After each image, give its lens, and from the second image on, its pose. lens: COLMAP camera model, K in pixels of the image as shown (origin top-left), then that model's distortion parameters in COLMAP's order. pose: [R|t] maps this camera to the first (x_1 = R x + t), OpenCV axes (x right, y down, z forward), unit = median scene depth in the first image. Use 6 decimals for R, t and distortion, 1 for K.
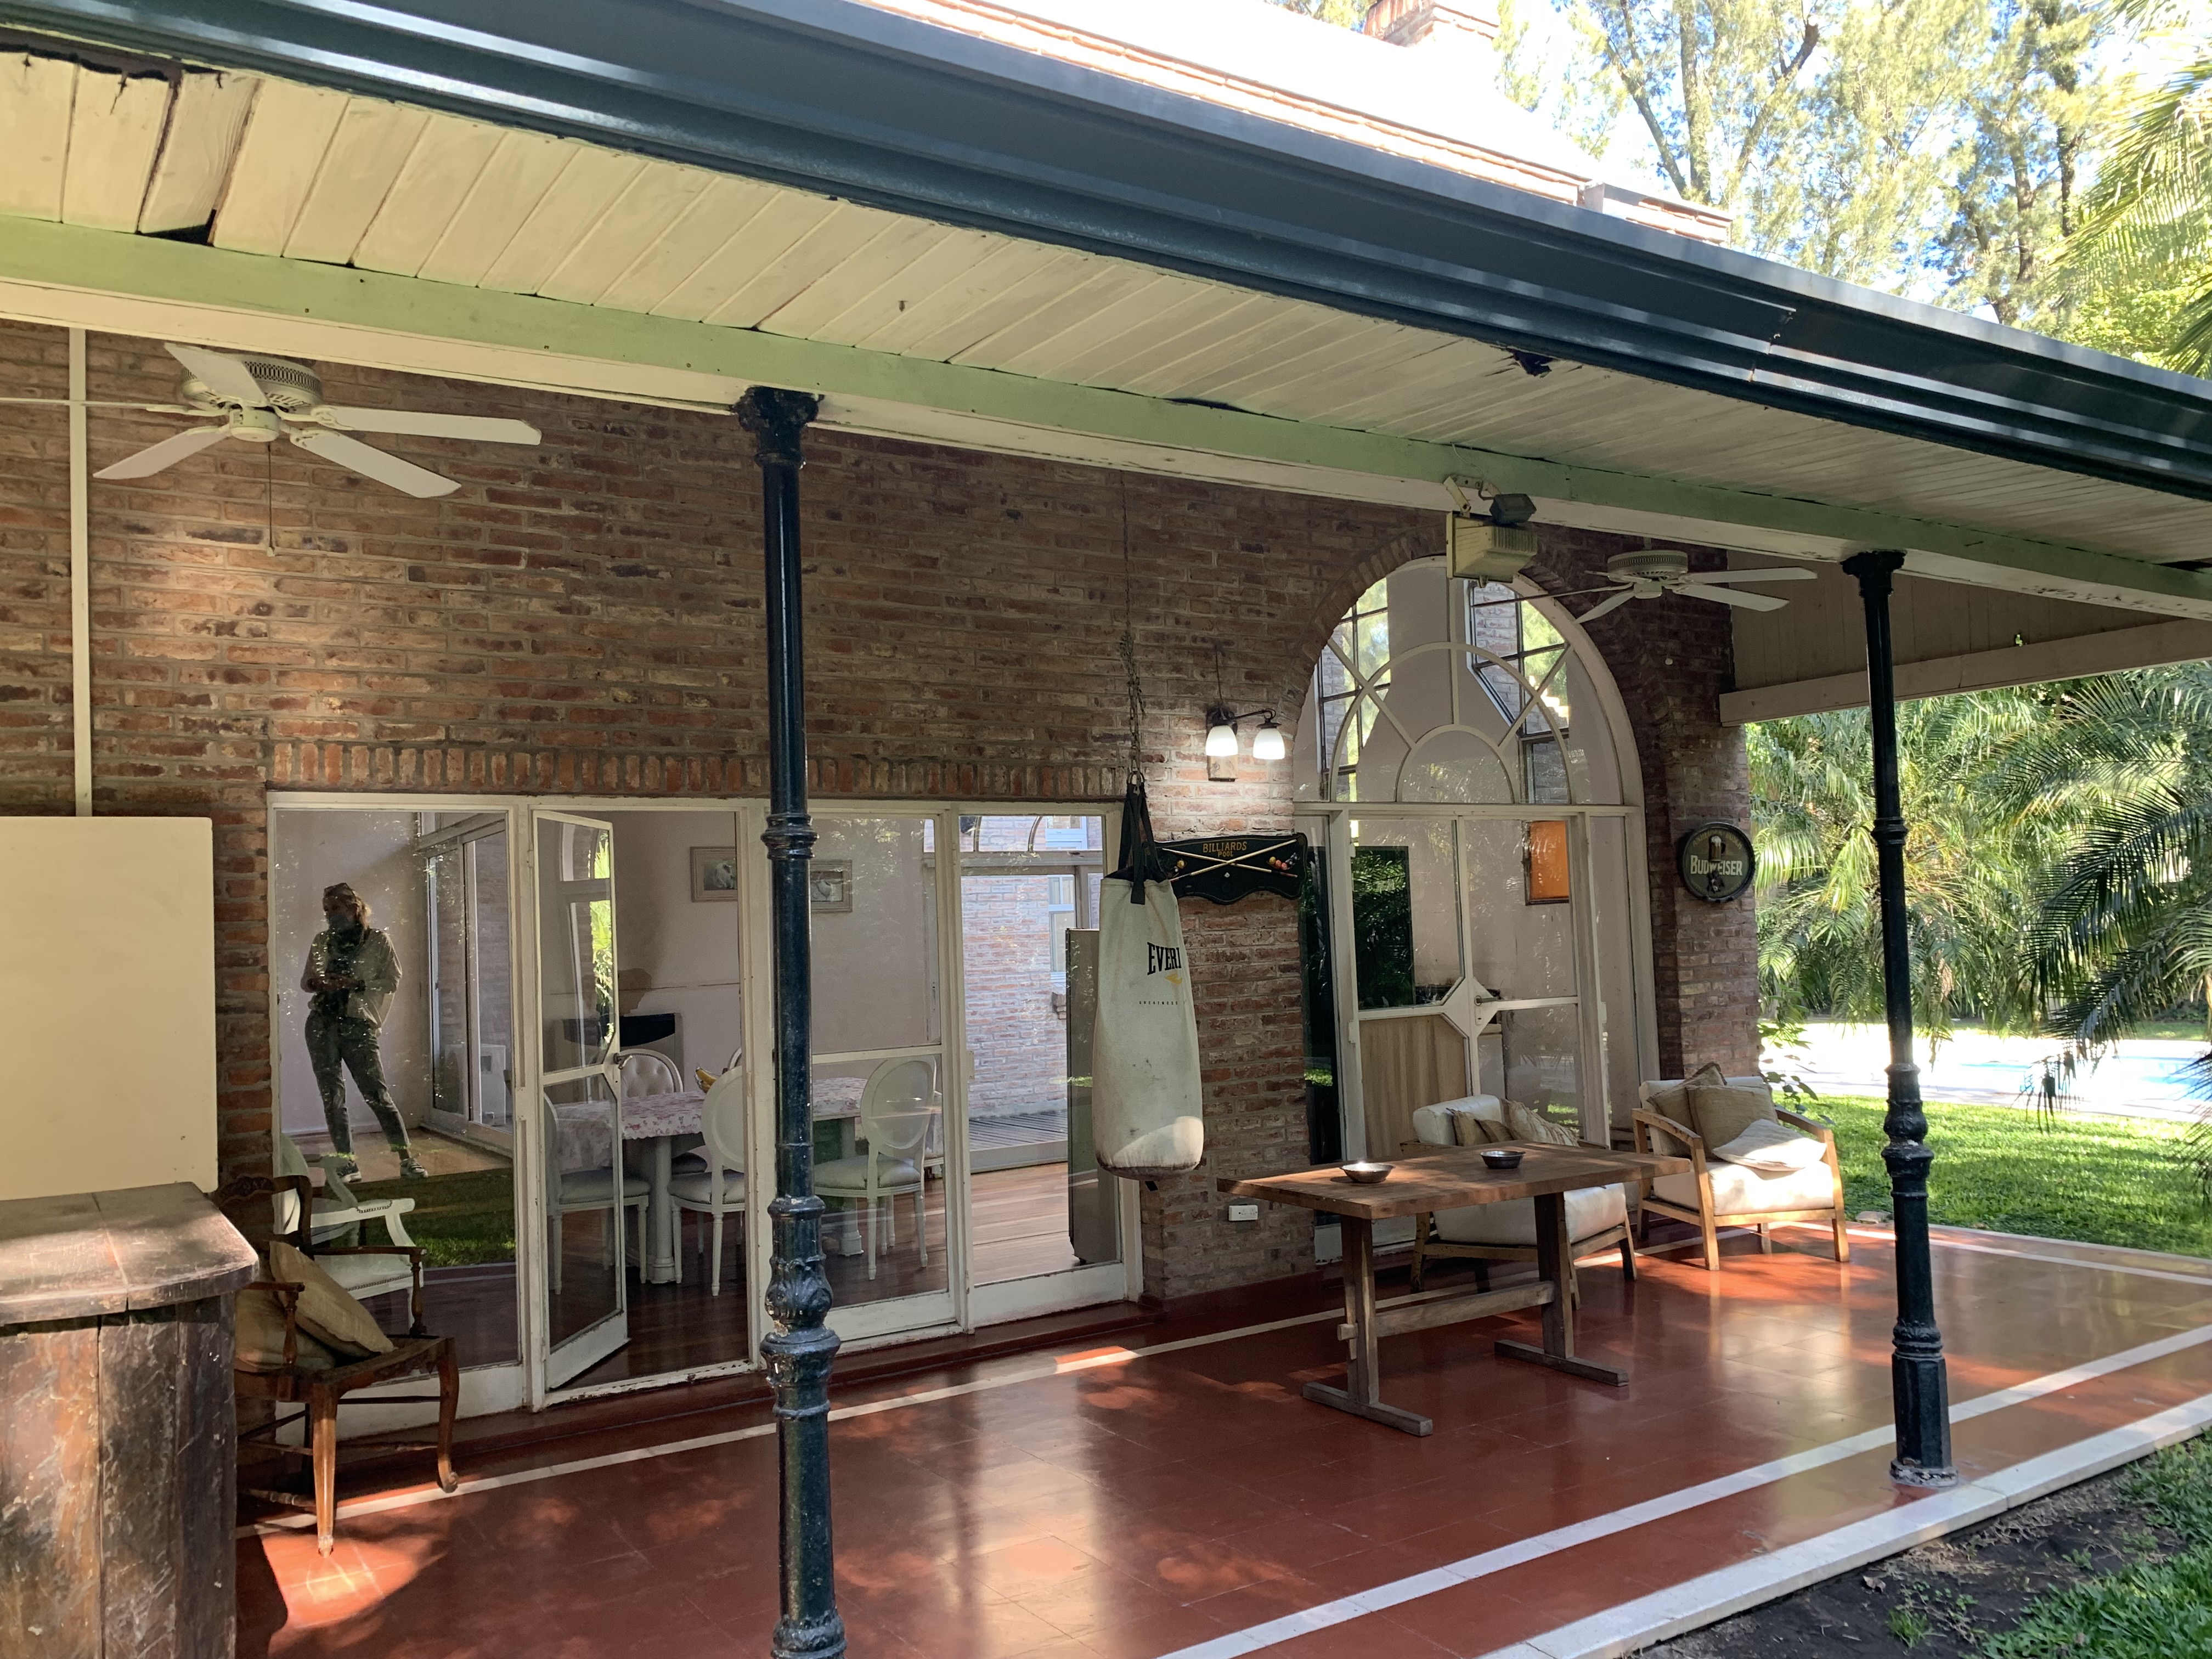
lens RADIAL K [[1742.7, 0, 1107.8], [0, 1742.7, 832.3], [0, 0, 1]] dist [0.022701, -0.001823]
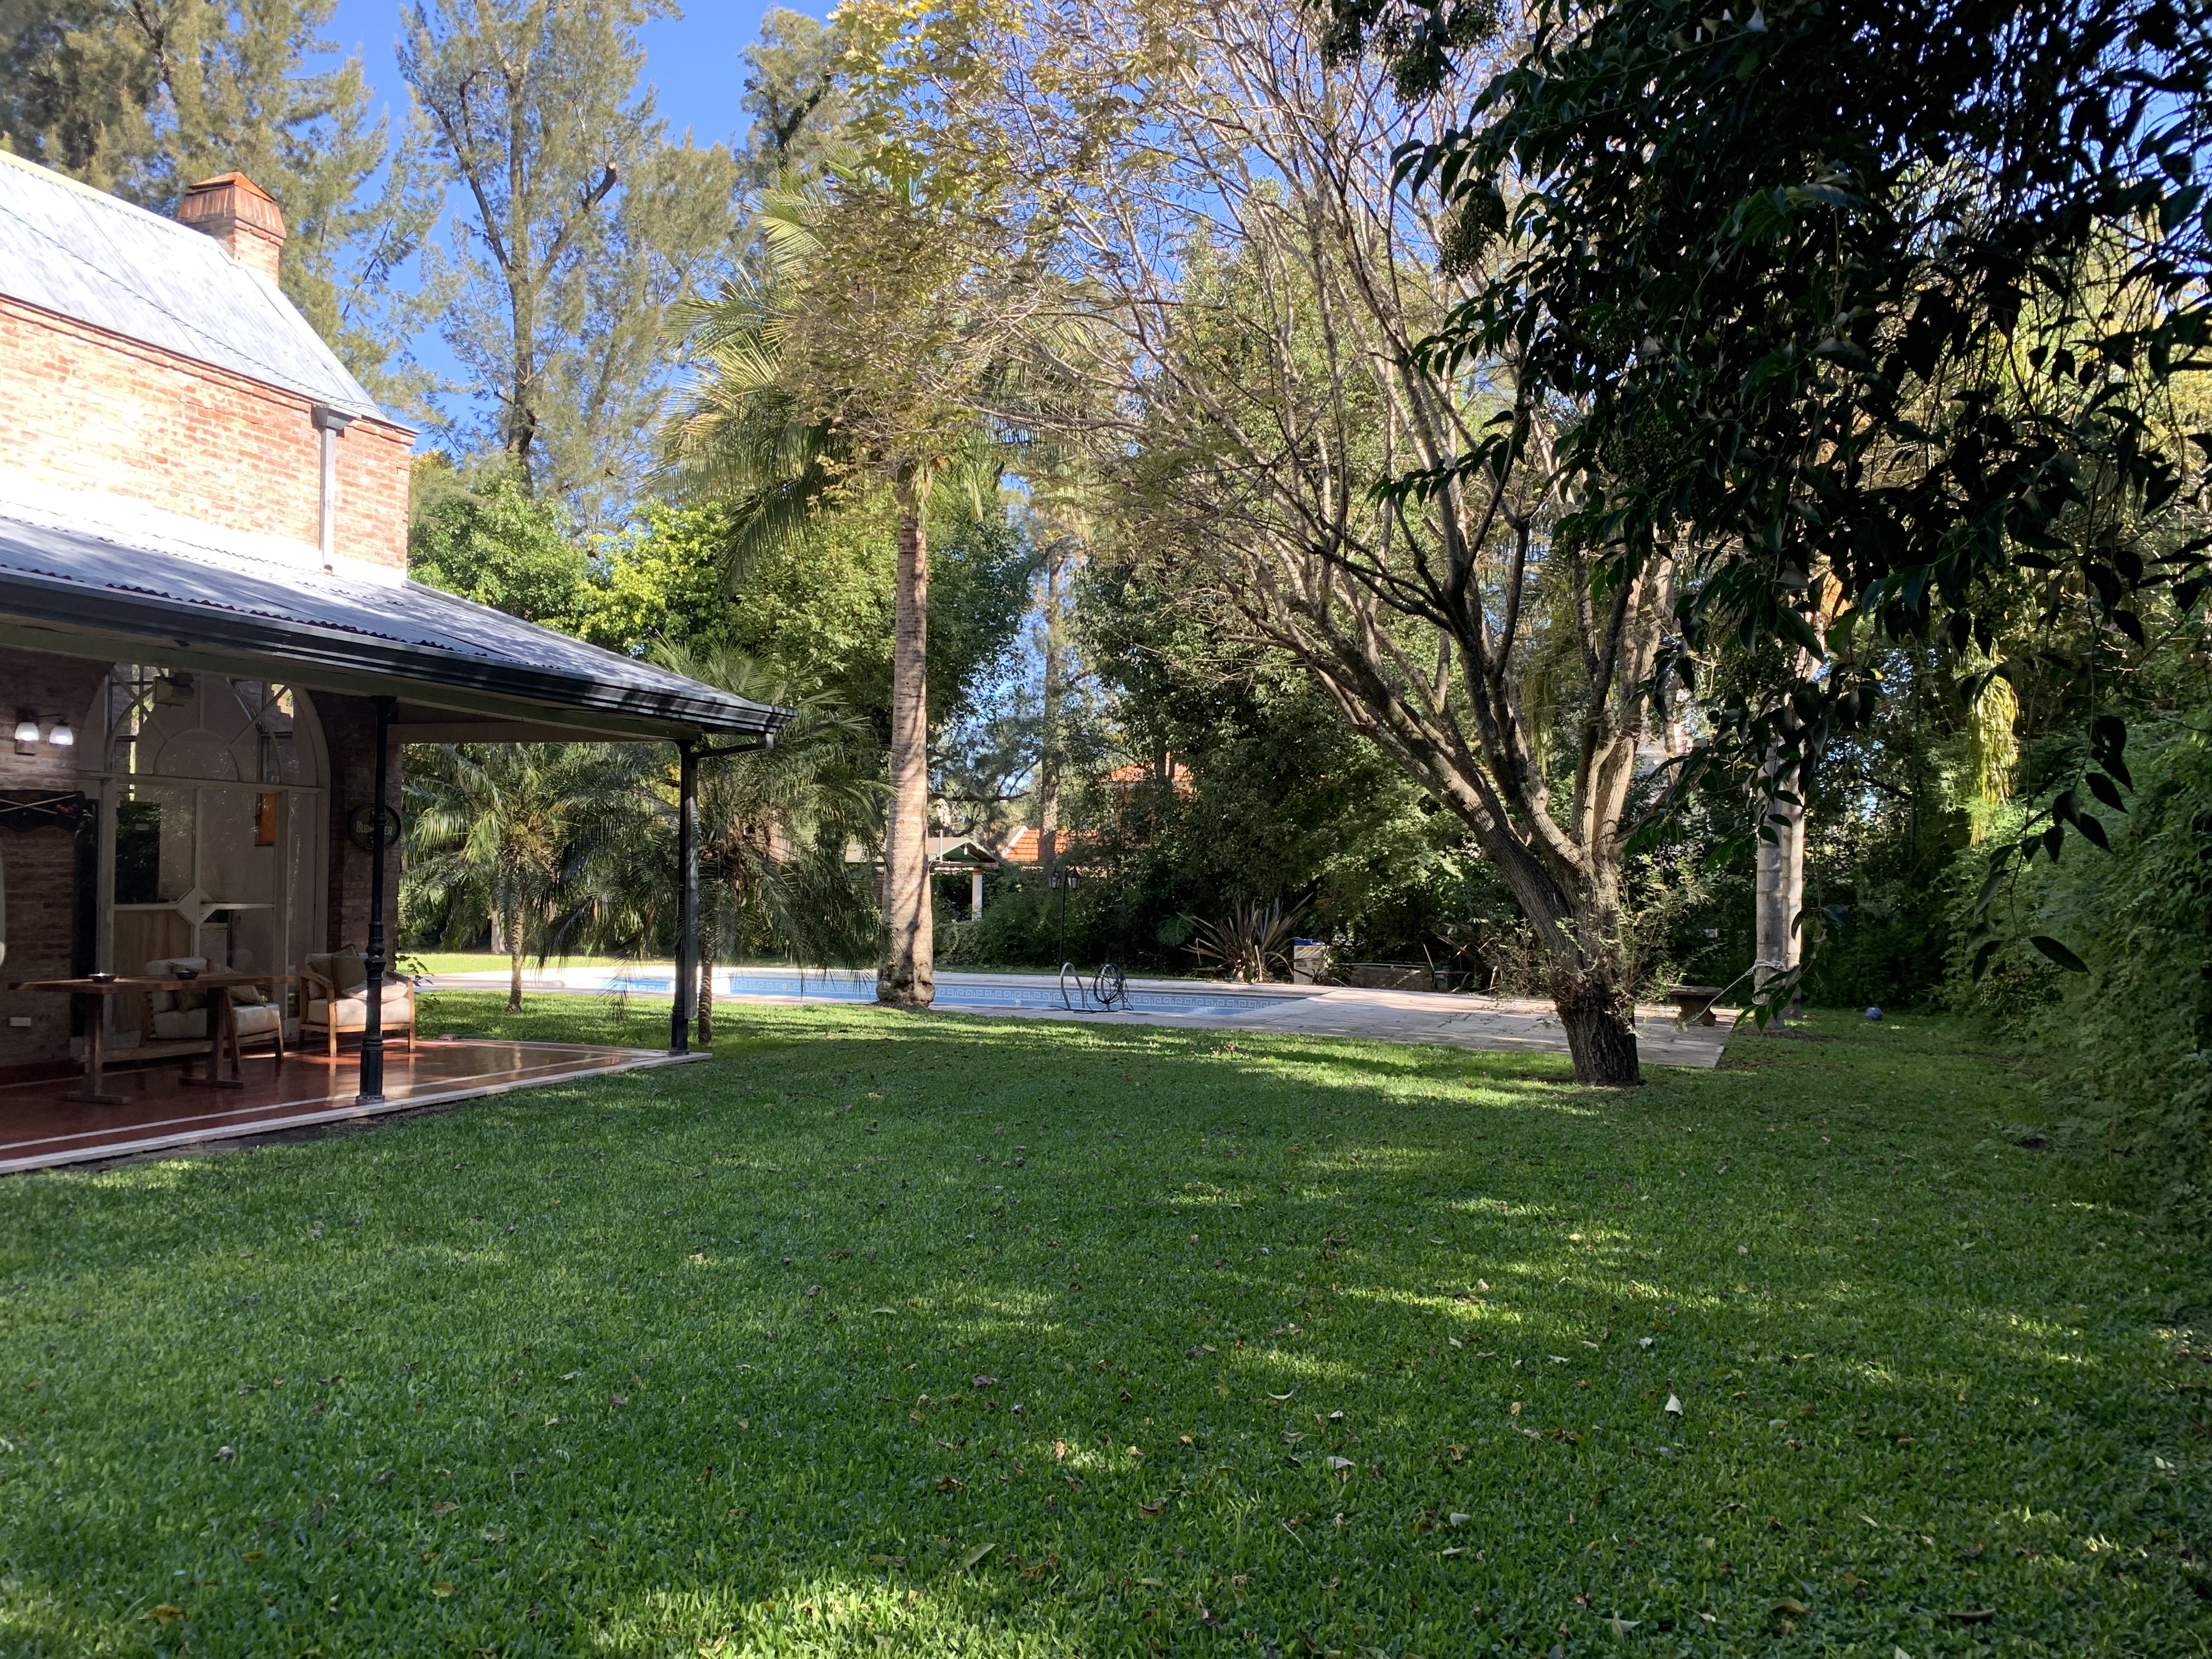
lens RADIAL K [[1742.7, 0, 1134.5], [0, 1742.7, 864.6], [0, 0, 1]] dist [0.022701, -0.001823]
pose [[0.796631, 0.059487, 0.601532, -0.078612], [-0.081832, 0.996598, 0.009818, -0.024343], [-0.598901, -0.057046, 0.798789, -0.807355]]
